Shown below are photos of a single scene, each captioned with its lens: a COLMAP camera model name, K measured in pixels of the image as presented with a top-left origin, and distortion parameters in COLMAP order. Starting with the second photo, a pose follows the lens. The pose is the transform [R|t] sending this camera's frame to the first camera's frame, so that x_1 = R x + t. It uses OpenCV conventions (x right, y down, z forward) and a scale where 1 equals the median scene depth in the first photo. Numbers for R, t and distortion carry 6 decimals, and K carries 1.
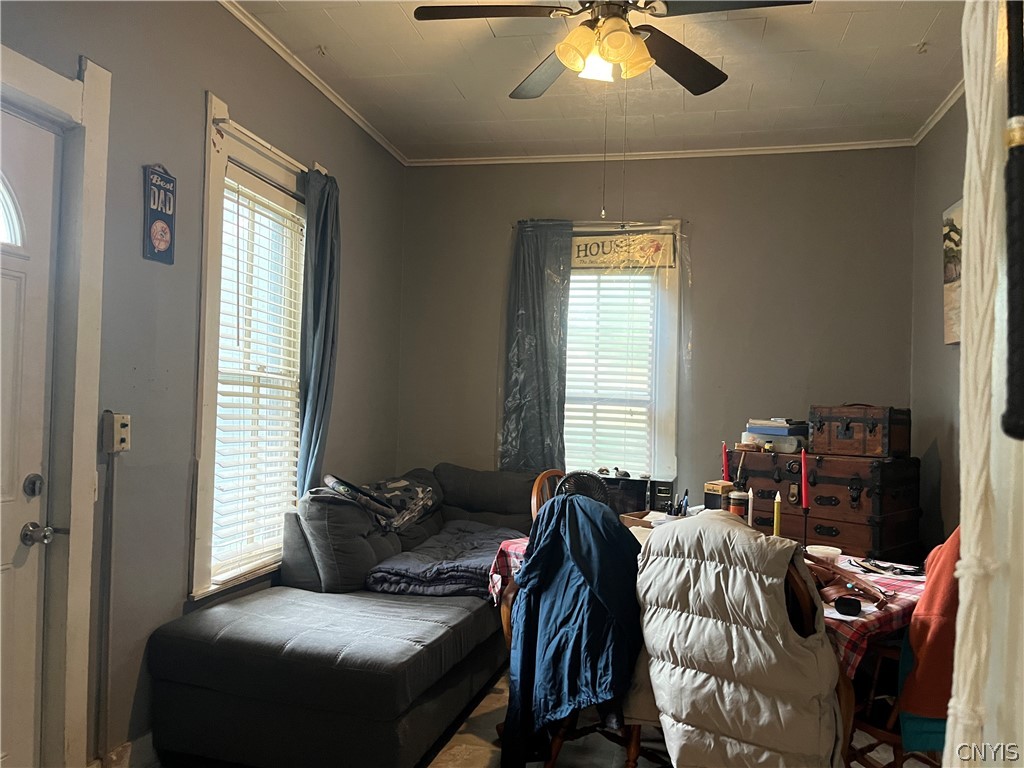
lens RADIAL K [[770.0, 0, 511.8], [0, 770.0, 389.8], [0, 0, 1]] dist [0.039160, -0.068887]
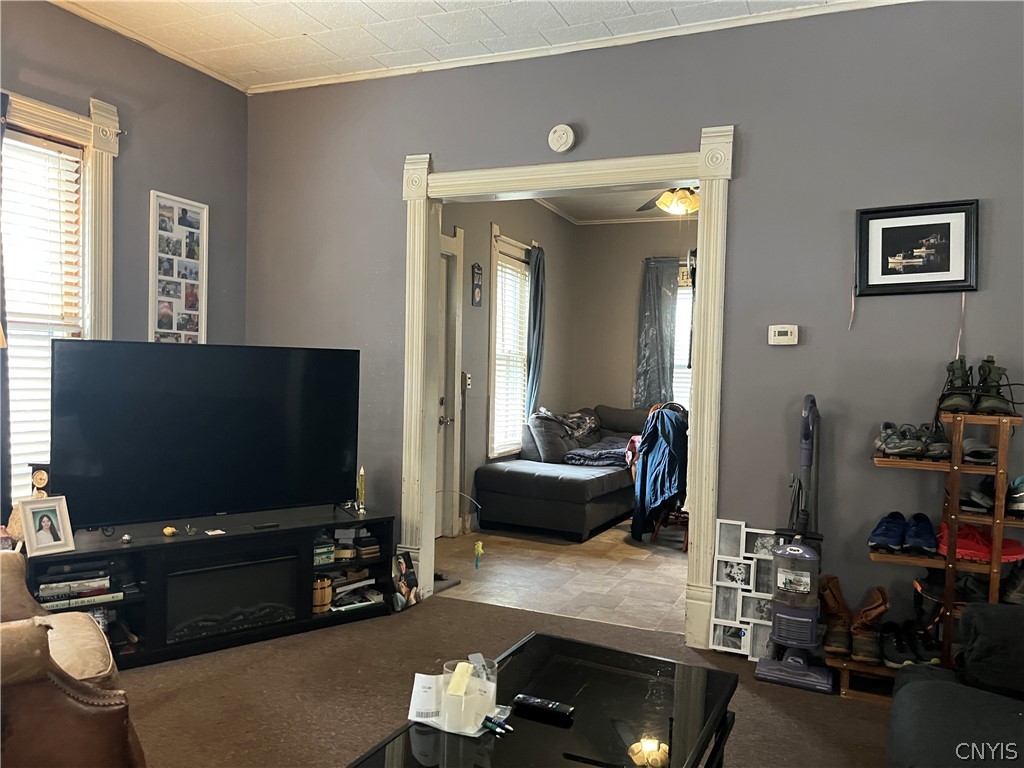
lens RADIAL K [[770.0, 0, 505.4], [0, 770.0, 390.3], [0, 0, 1]] dist [0.039160, -0.068887]
pose [[0.980826, -0.000549, -0.194883, 0.051399], [0.008305, 0.999205, 0.038985, -0.006335], [0.194707, -0.039856, 0.980051, -0.975816]]
